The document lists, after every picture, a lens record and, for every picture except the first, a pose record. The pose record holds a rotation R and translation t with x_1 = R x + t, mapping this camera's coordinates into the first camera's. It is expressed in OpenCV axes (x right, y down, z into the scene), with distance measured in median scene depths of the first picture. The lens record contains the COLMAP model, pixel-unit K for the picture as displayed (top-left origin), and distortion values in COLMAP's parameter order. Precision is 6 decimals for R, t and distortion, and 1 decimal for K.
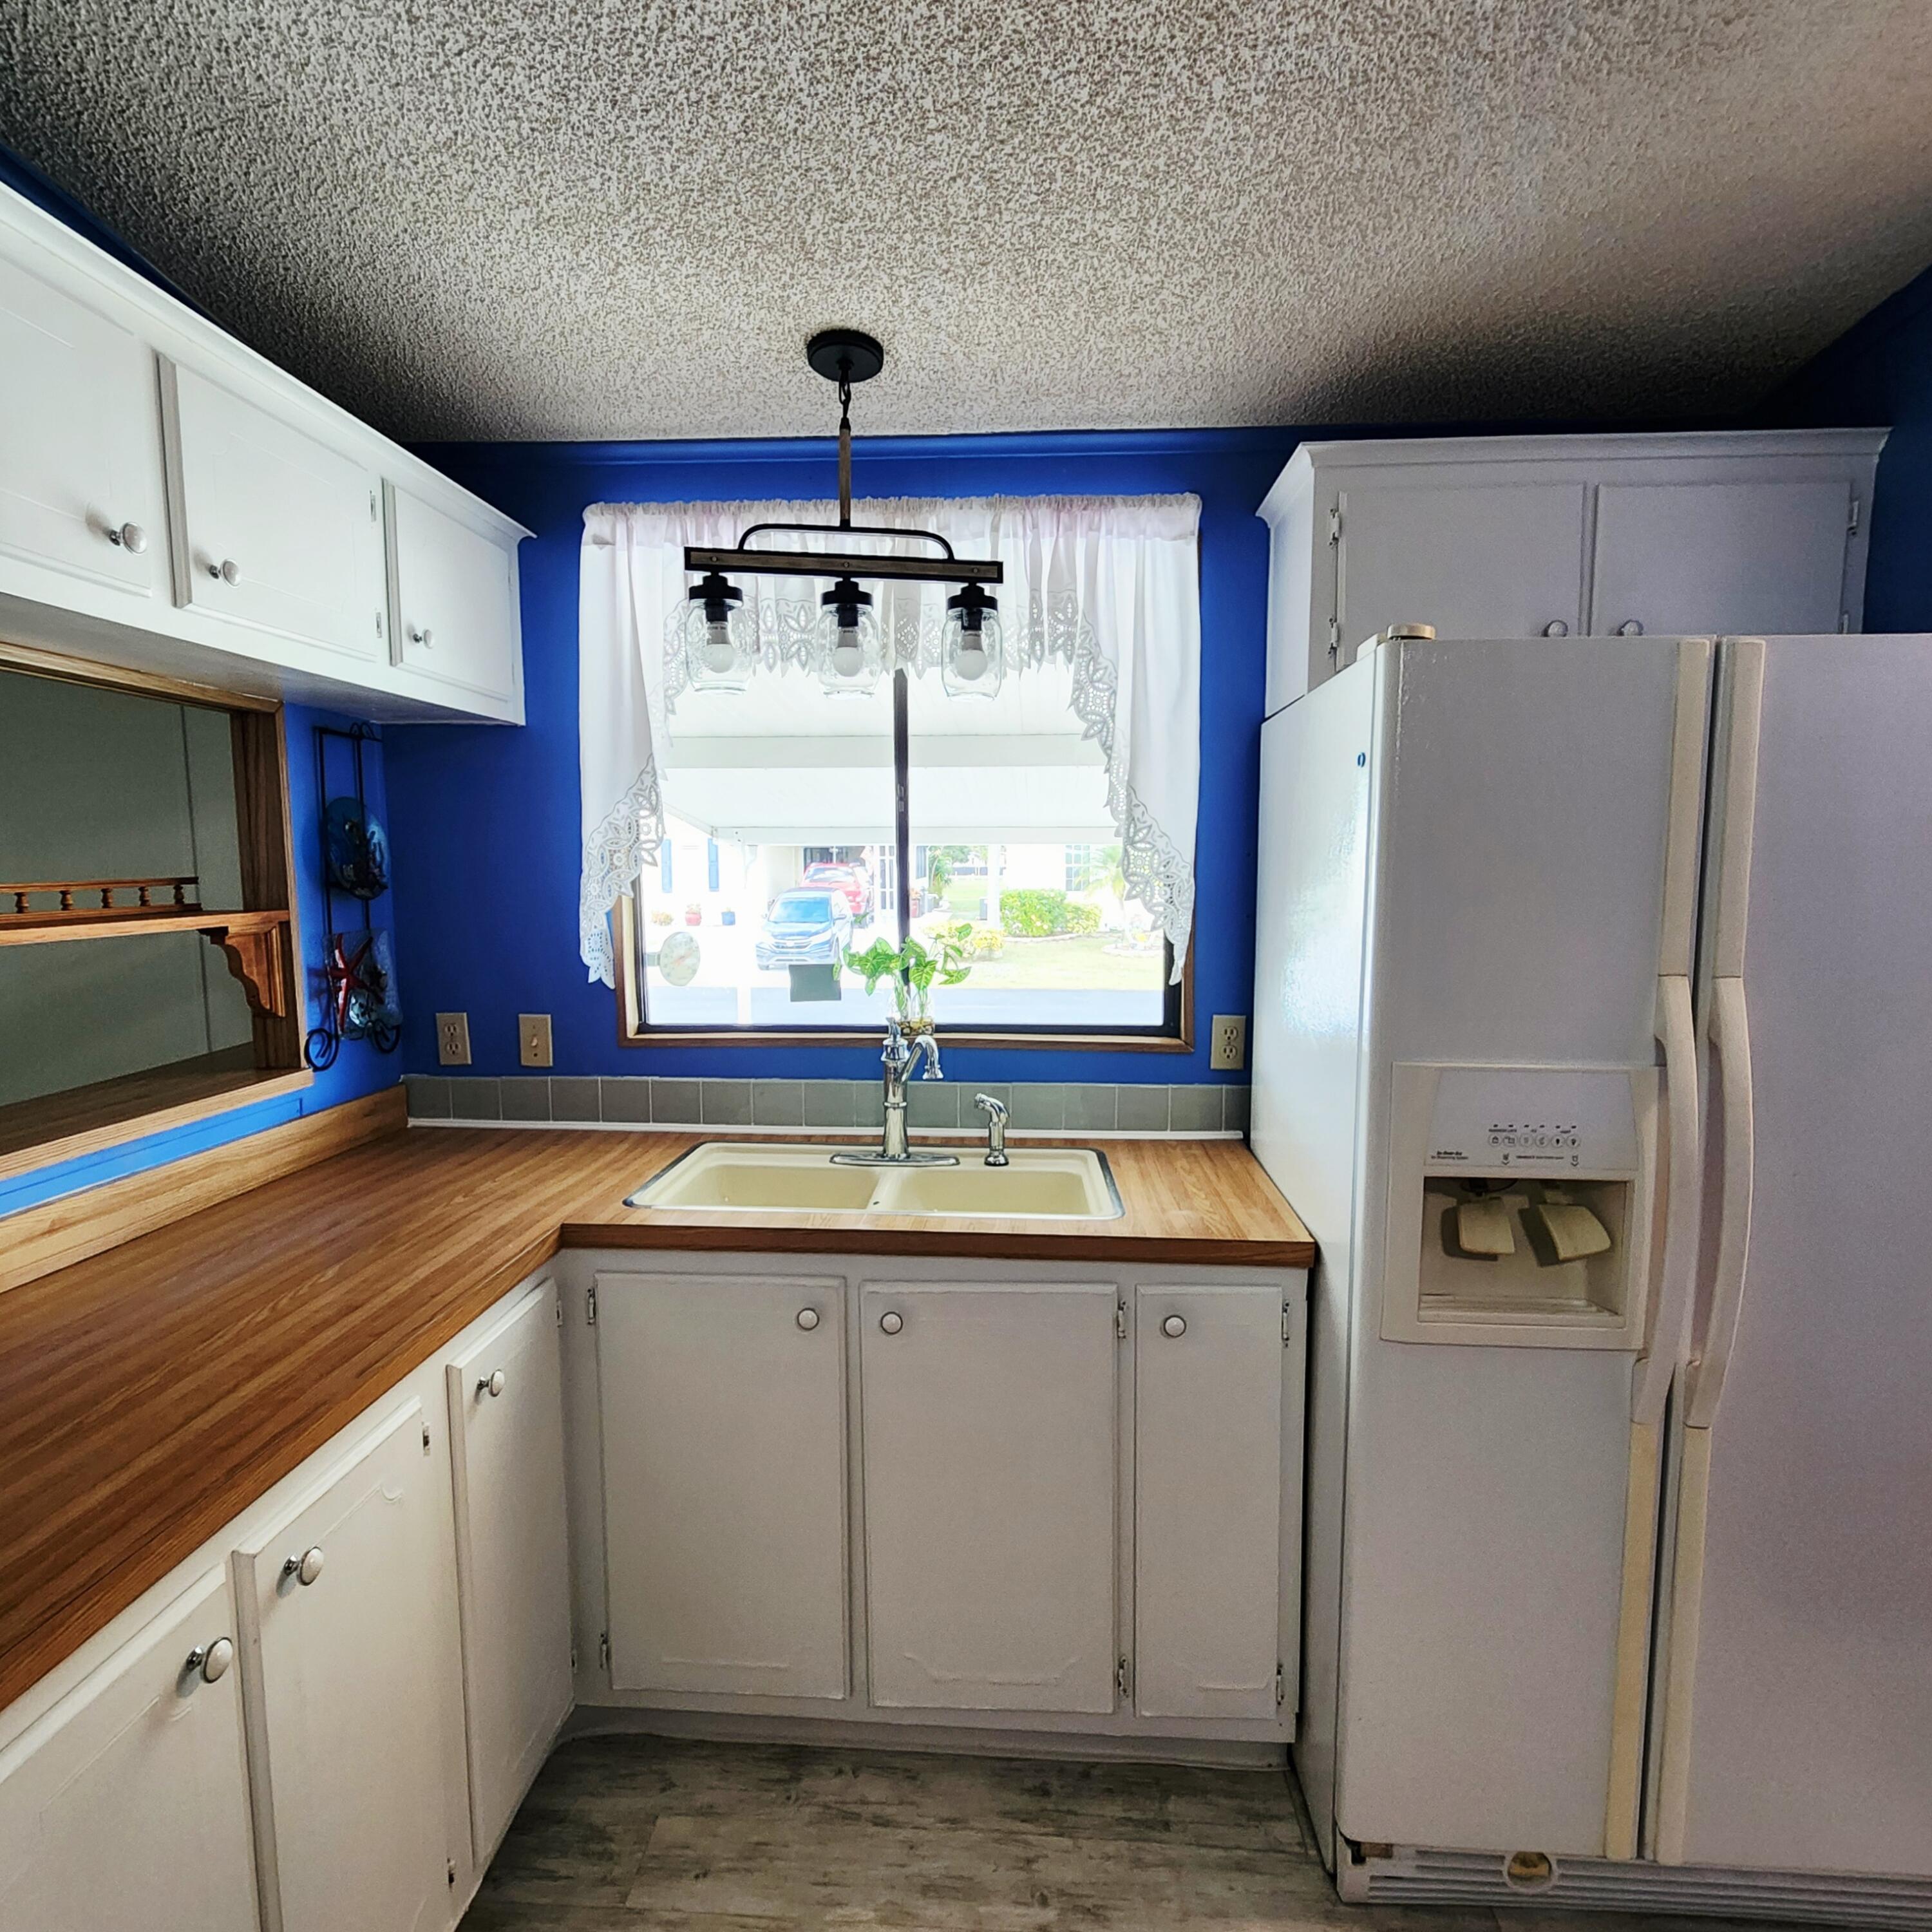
lens RADIAL K [[1054.2, 0, 958.7], [0, 1054.2, 968.3], [0, 0, 1]] dist [0.003761, -0.002889]
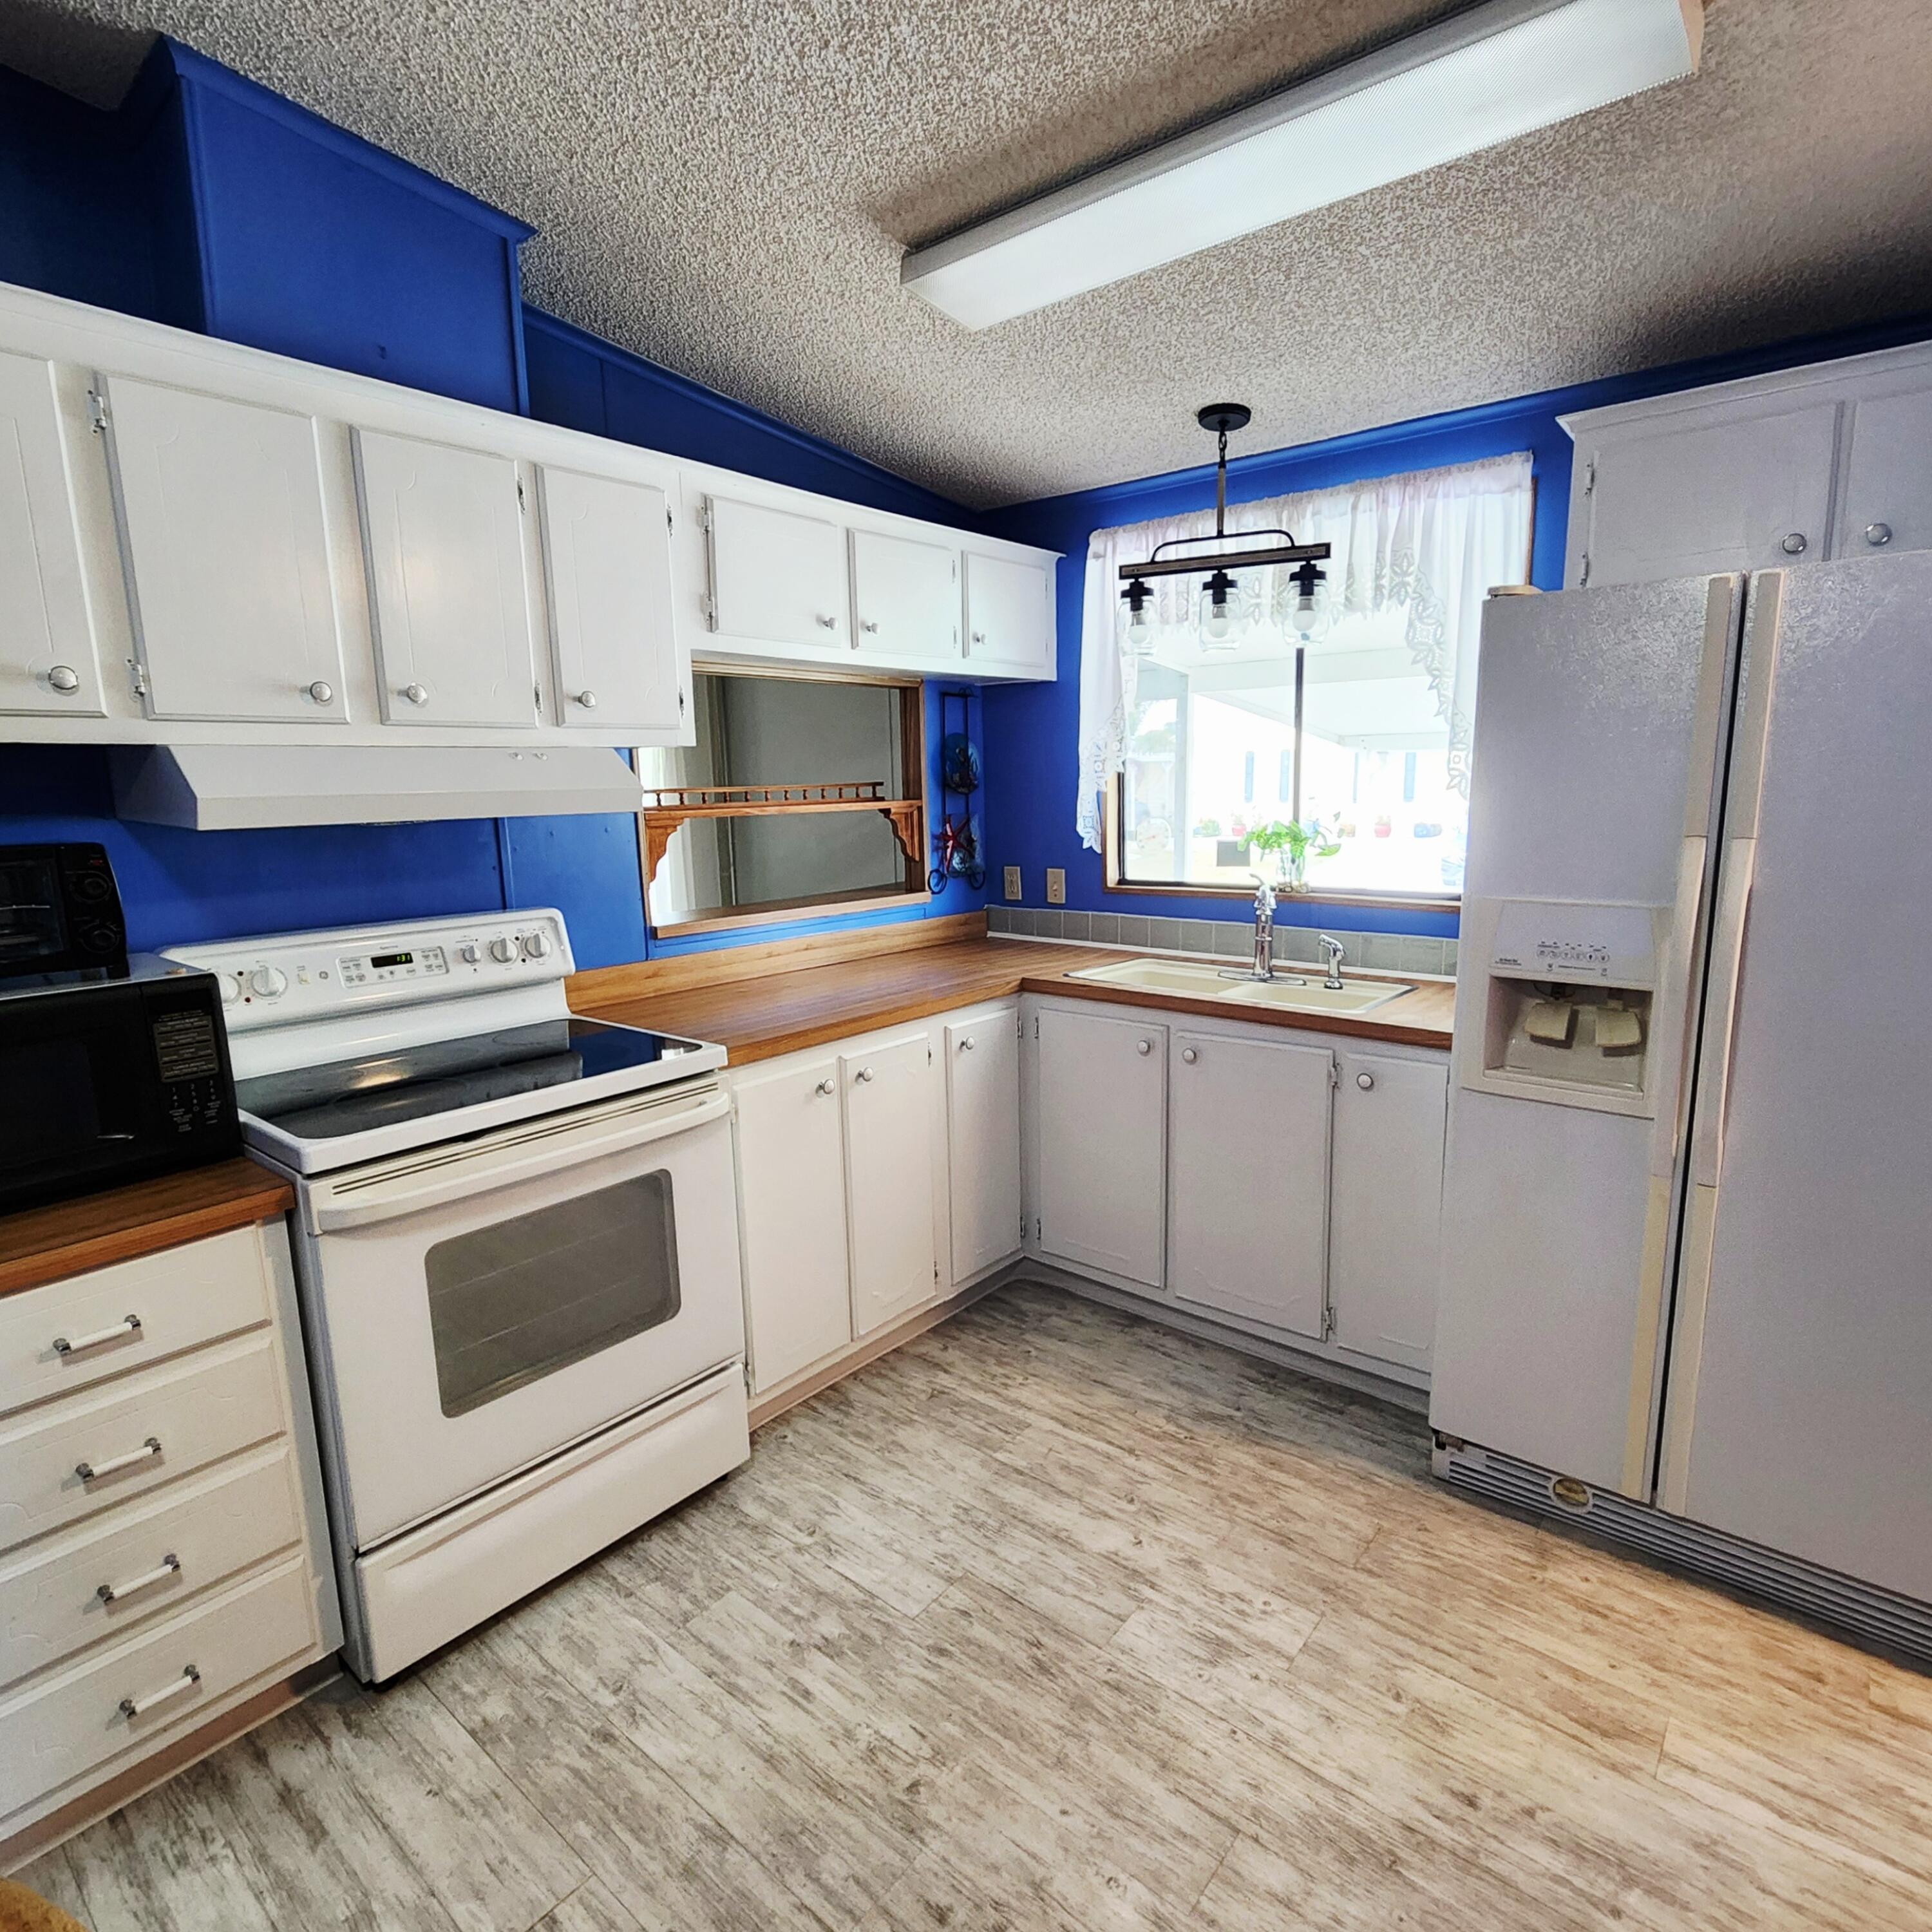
lens RADIAL K [[1080.8, 0, 978.1], [0, 1080.8, 961.4], [0, 0, 1]] dist [-0.020488, 0.043365]
pose [[0.811953, 0.081634, -0.577987, 0.503990], [-0.039652, 0.995599, 0.084914, 0.056323], [0.582375, -0.046028, 0.811616, -0.419302]]
